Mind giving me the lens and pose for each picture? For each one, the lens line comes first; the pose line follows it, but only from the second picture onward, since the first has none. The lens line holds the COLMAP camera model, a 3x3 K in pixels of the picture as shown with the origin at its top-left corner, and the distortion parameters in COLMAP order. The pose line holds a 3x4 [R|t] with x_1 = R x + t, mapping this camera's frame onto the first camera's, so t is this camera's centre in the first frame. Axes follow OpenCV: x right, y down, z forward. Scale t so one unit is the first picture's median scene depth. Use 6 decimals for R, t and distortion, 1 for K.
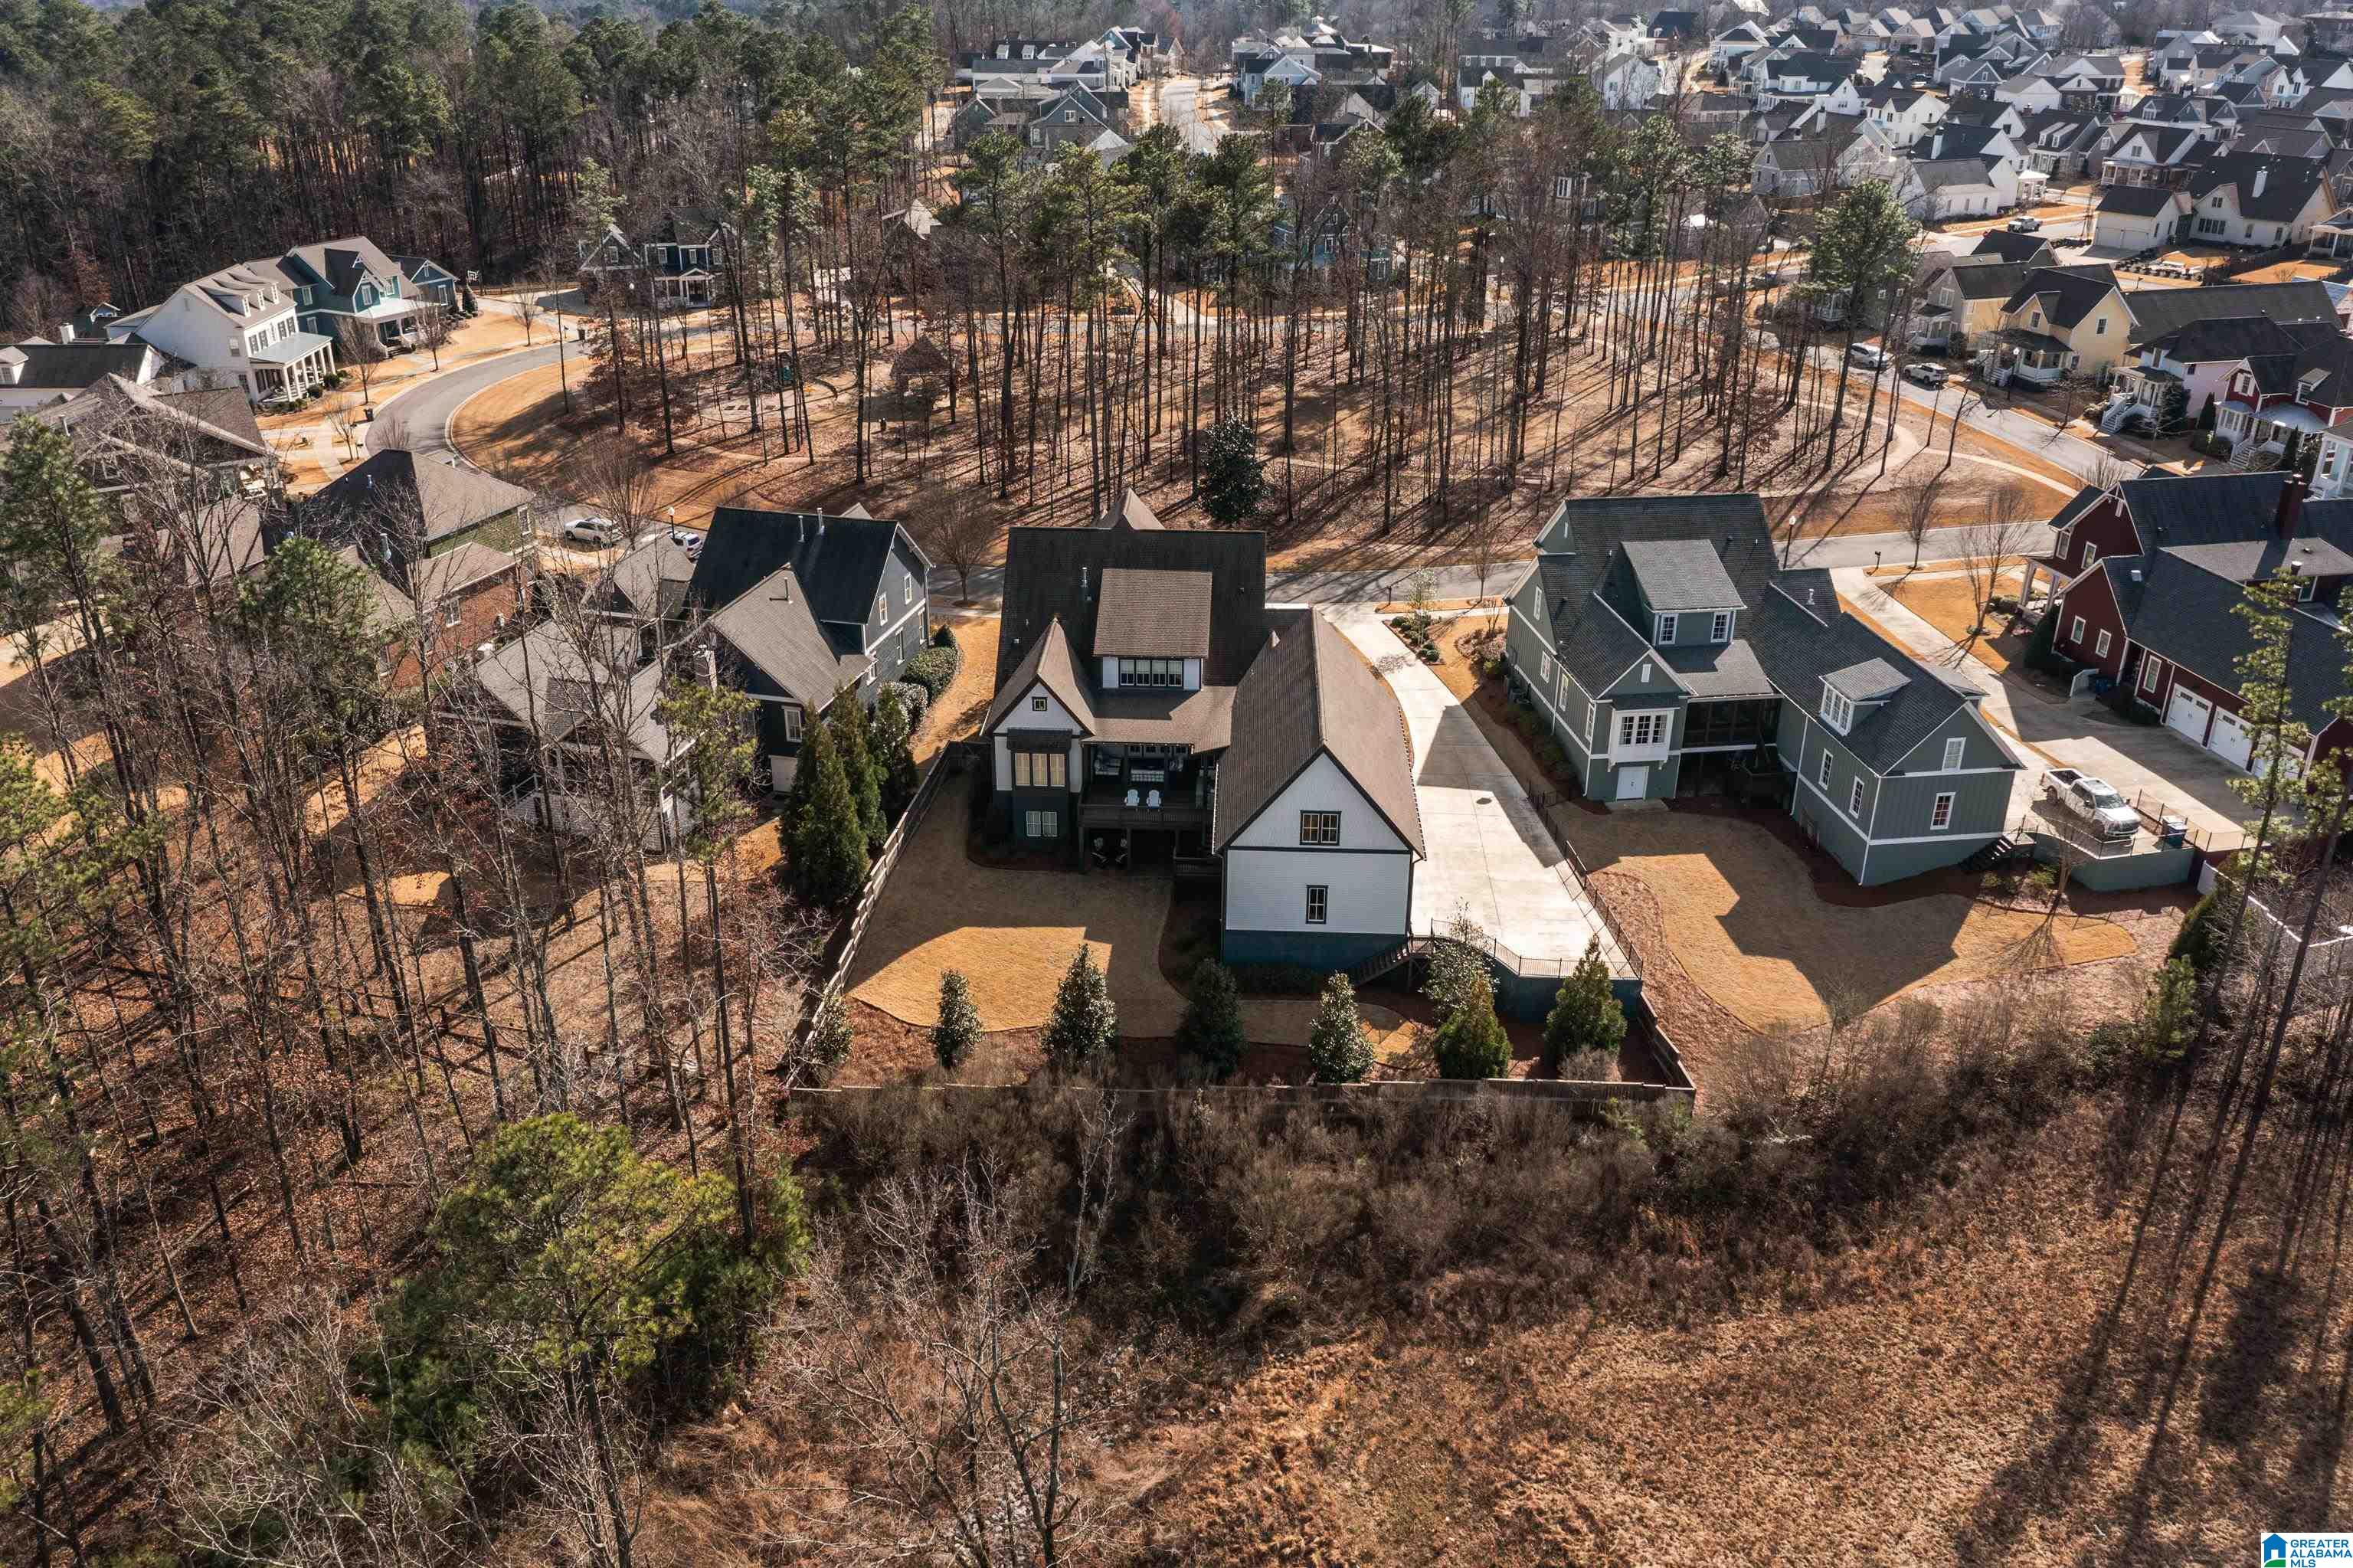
lens RADIAL K [[1830.6, 0, 1318.7], [0, 1830.6, 967.9], [0, 0, 1]] dist [-0.018020, 0.005836]
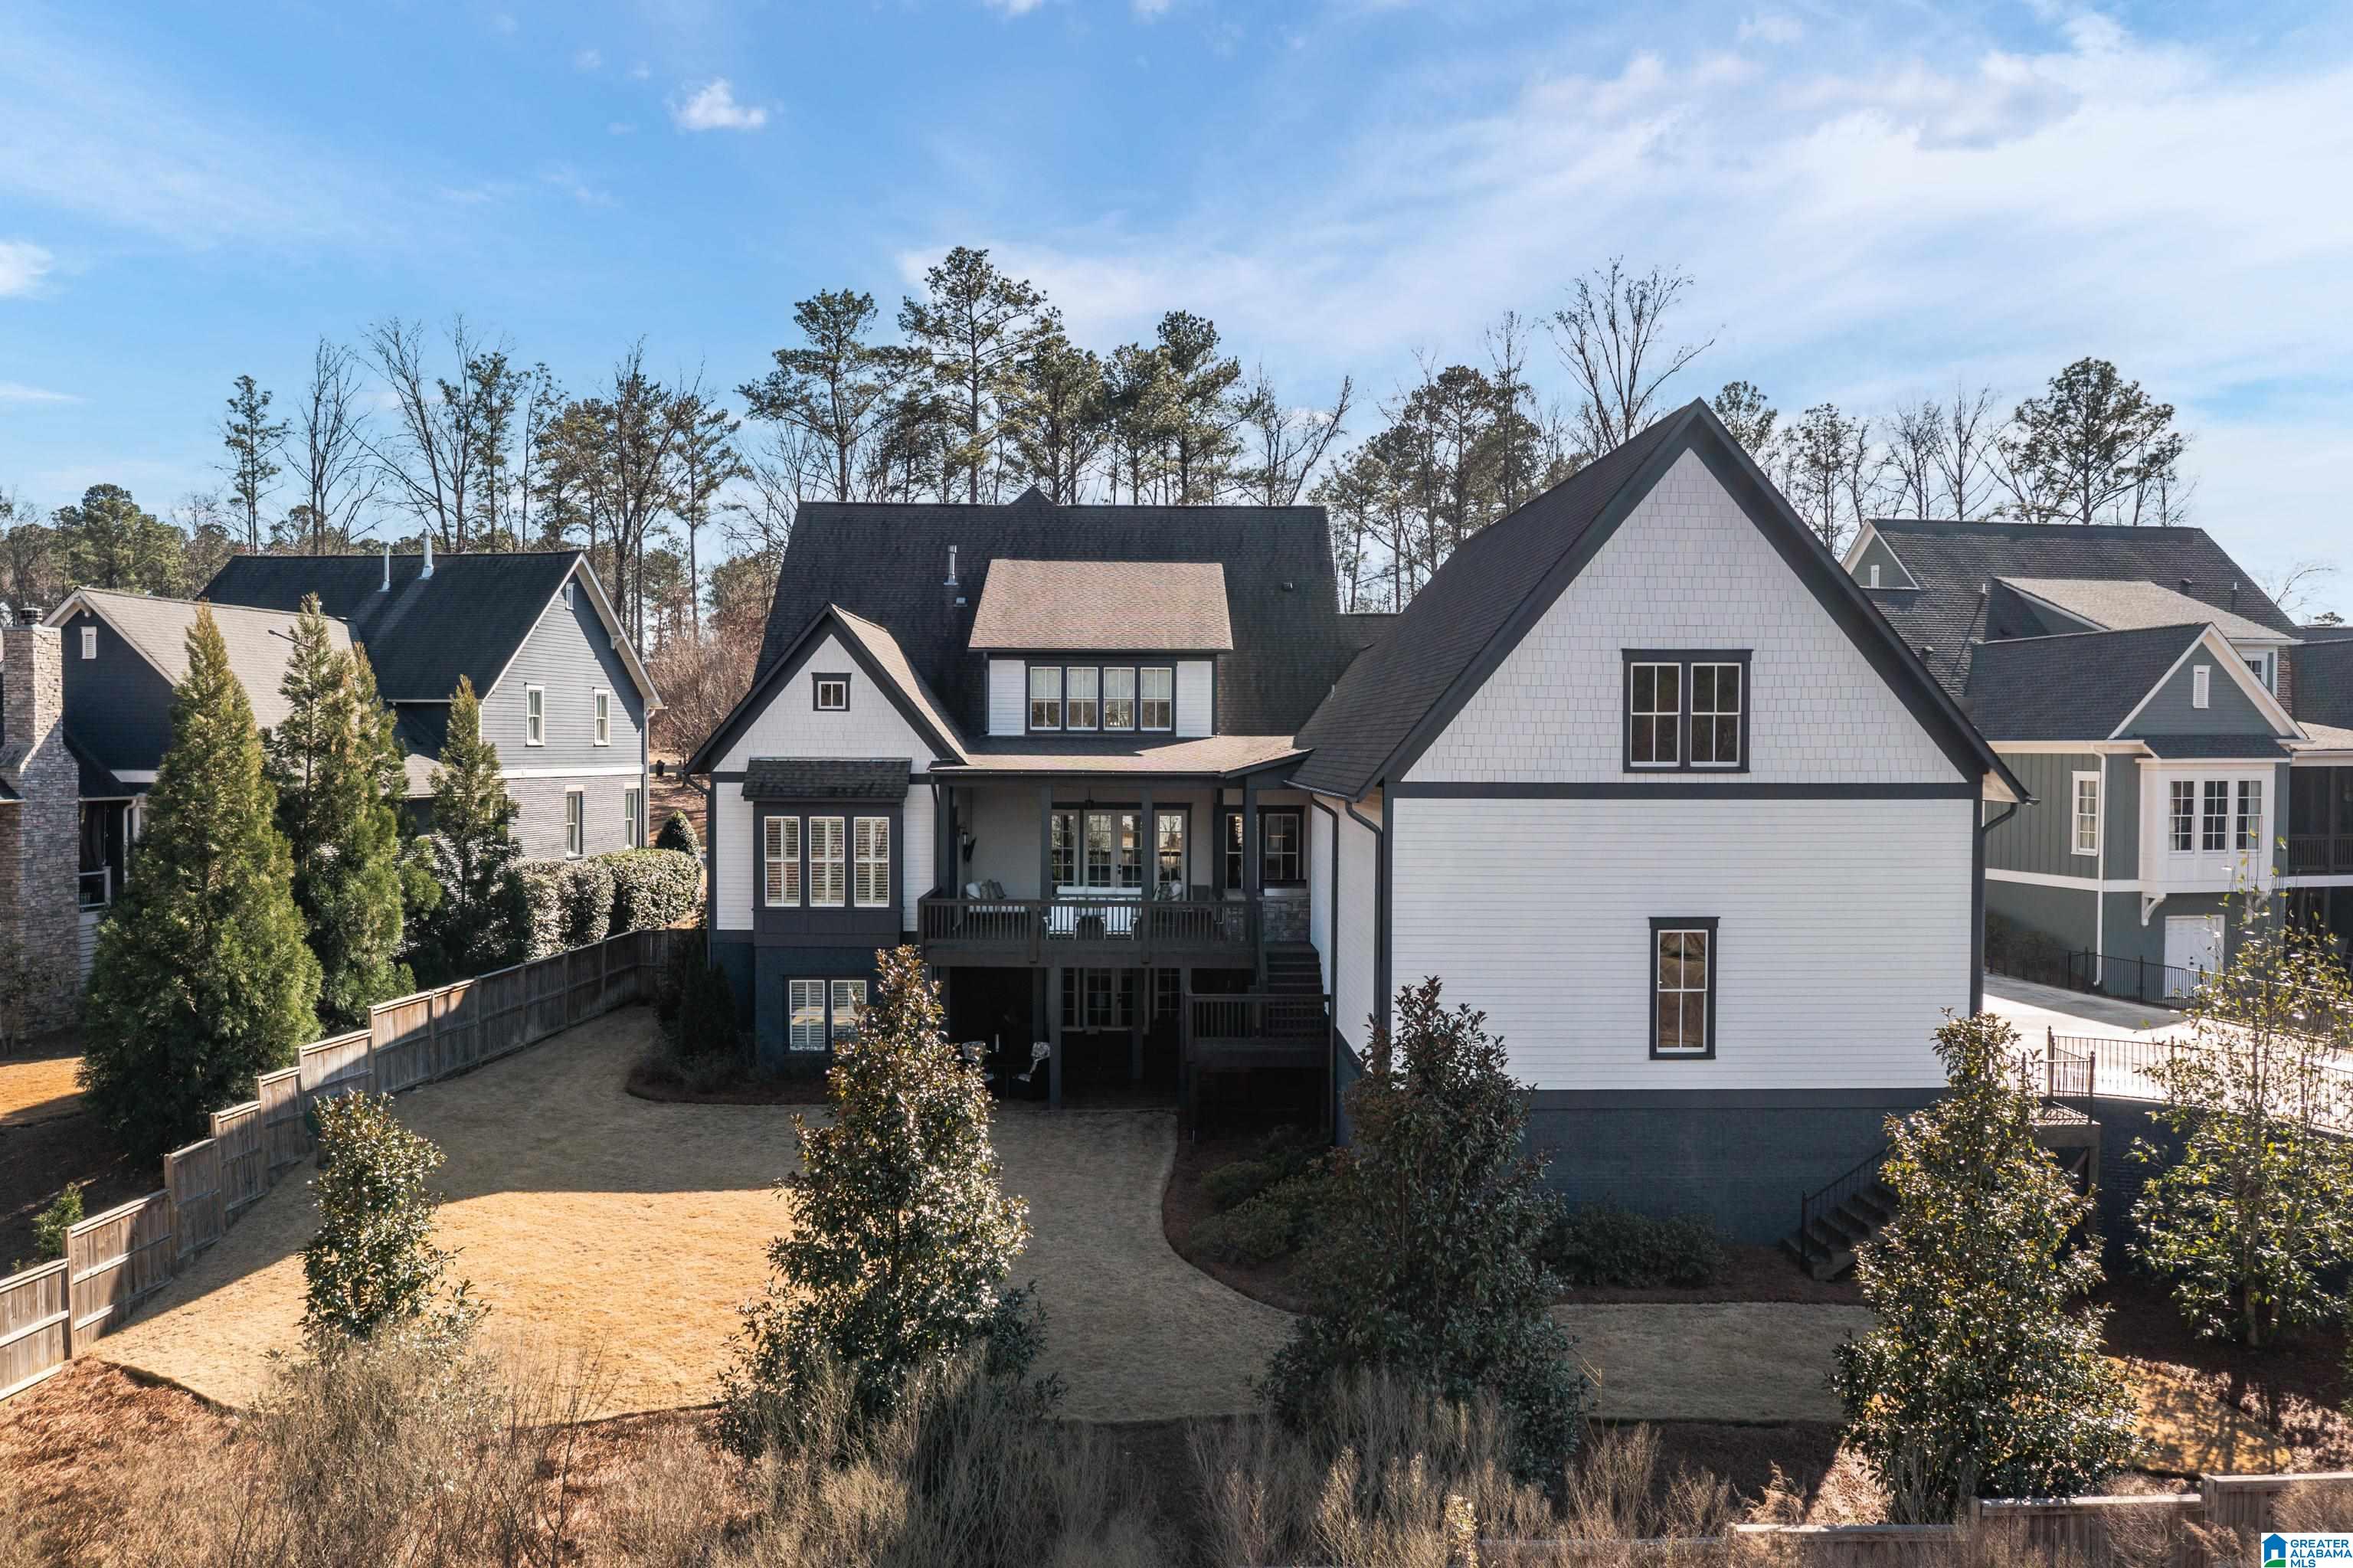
lens RADIAL K [[1830.6, 0, 1185.6], [0, 1830.6, 882.9], [0, 0, 1]] dist [-0.018020, 0.005836]
pose [[0.999024, -0.044085, 0.002898, -0.071413], [0.040671, 0.892074, -0.450055, 0.070937], [0.017255, 0.449733, 0.892996, 0.606807]]
